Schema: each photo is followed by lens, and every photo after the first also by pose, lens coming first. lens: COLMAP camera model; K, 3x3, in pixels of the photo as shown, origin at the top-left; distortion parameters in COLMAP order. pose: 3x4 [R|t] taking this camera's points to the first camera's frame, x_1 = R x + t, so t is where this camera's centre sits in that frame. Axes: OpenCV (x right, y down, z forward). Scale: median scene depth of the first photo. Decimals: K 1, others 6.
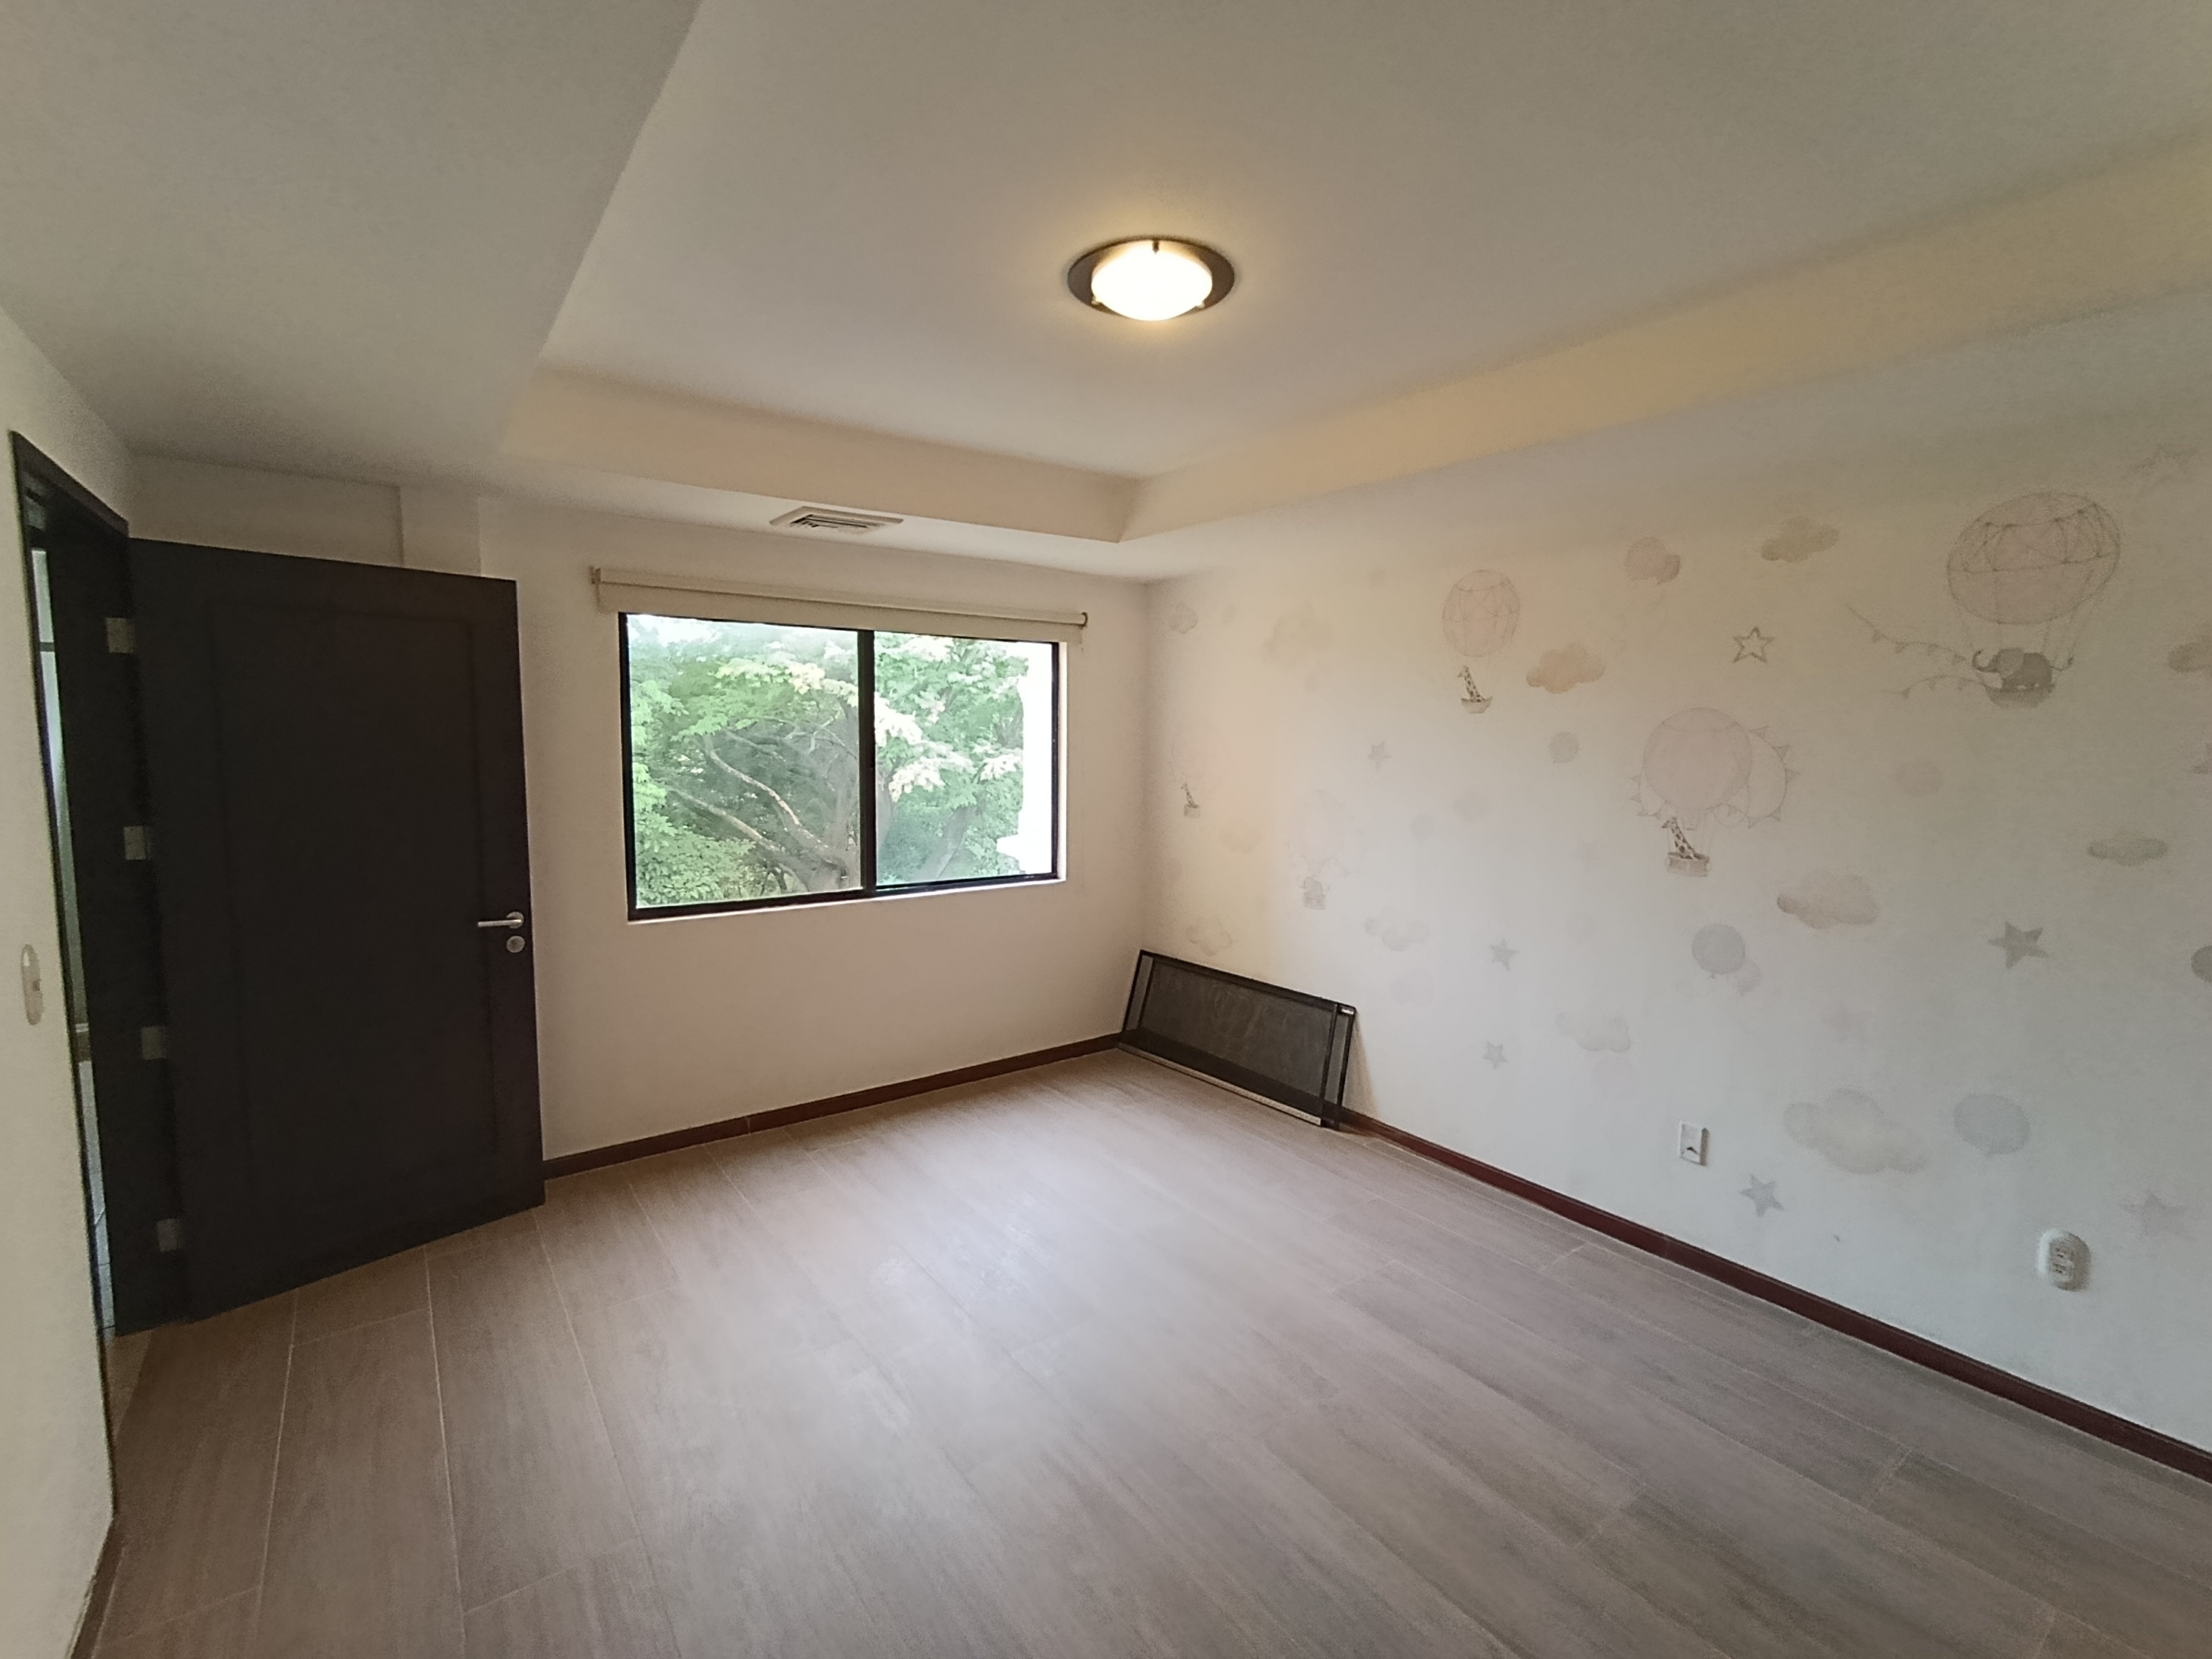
lens RADIAL K [[996.2, 0, 1096.3], [0, 996.2, 828.1], [0, 0, 1]] dist [-0.000851, -0.000075]
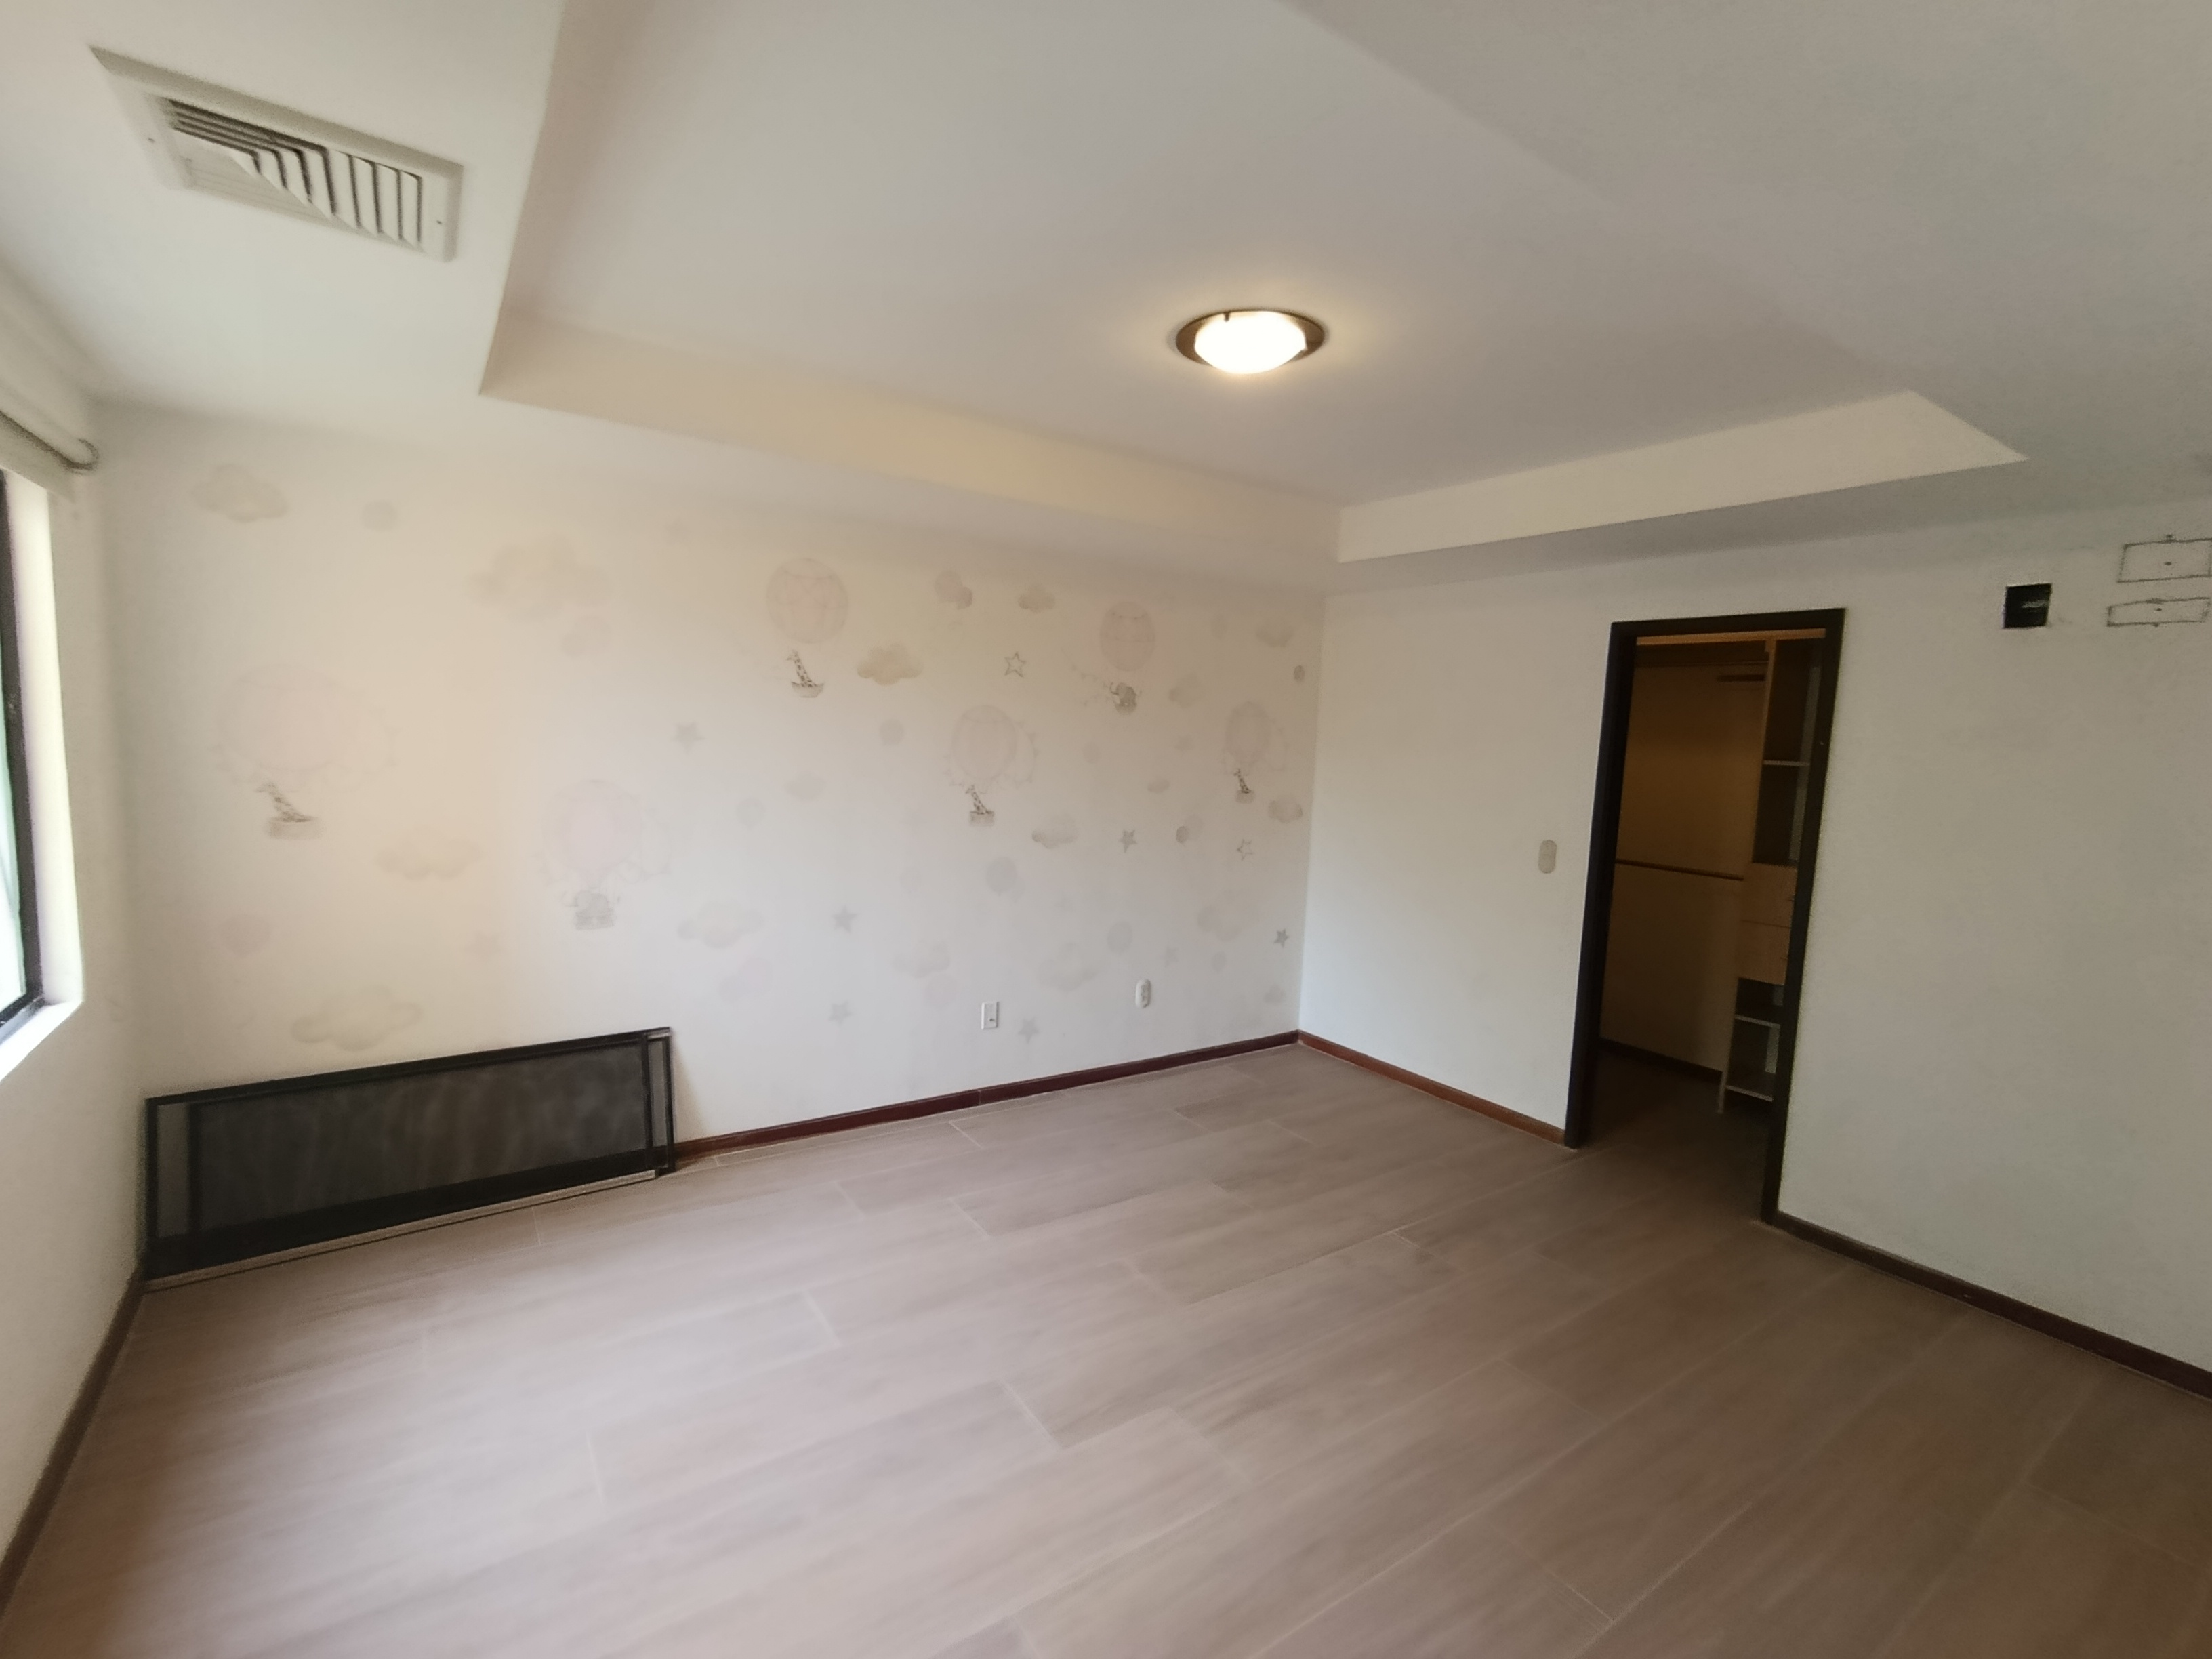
lens RADIAL K [[996.2, 0, 1096.3], [0, 996.2, 828.1], [0, 0, 1]] dist [-0.000851, -0.000075]
pose [[0.032089, -0.102721, 0.994192, -0.749005], [0.055214, 0.993368, 0.100854, -0.078106], [-0.997959, 0.051657, 0.037548, 0.765641]]
